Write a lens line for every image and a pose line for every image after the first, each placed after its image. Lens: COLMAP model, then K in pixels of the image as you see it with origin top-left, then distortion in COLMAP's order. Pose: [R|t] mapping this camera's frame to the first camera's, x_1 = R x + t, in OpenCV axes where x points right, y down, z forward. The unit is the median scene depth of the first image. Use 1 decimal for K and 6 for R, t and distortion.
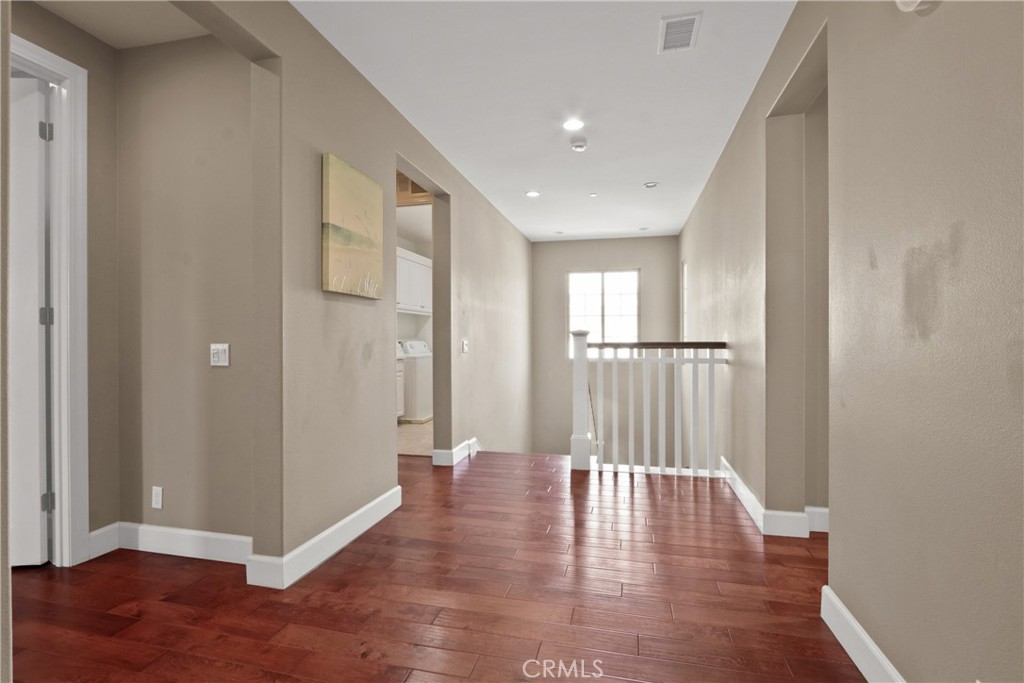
lens RADIAL K [[479.4, 0, 511.2], [0, 479.4, 339.2], [0, 0, 1]] dist [-0.011908, 0.000182]
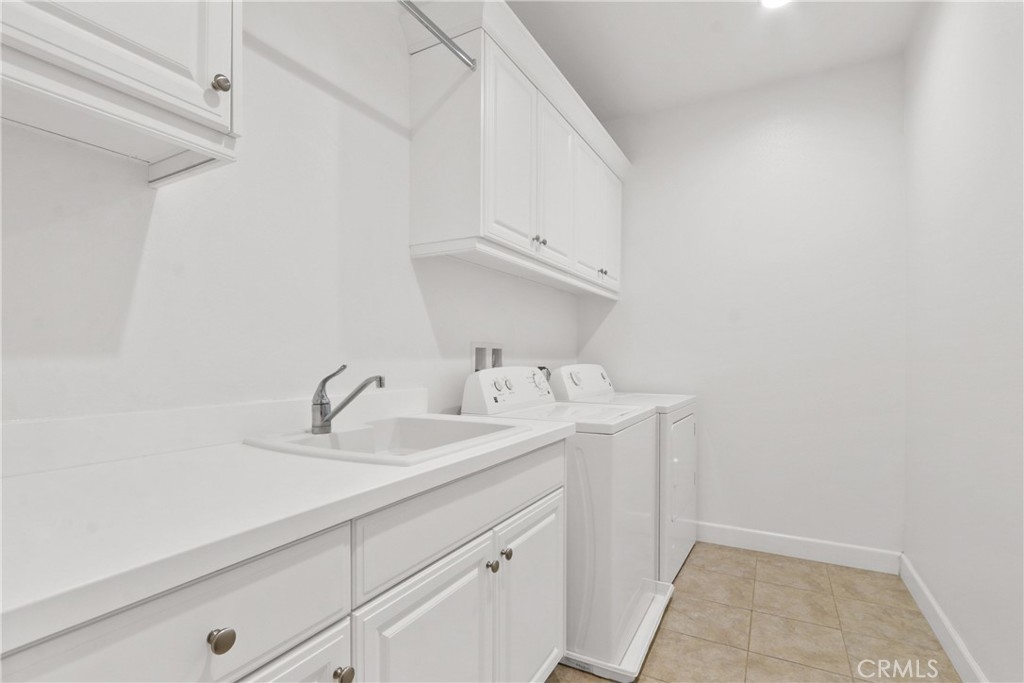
lens RADIAL K [[479.4, 0, 512.9], [0, 479.4, 346.9], [0, 0, 1]] dist [-0.011908, 0.000182]
pose [[0.964059, -0.000658, -0.265689, -0.157741], [-0.004866, 0.999785, -0.020135, -0.001755], [0.265645, 0.020705, 0.963848, 0.645428]]
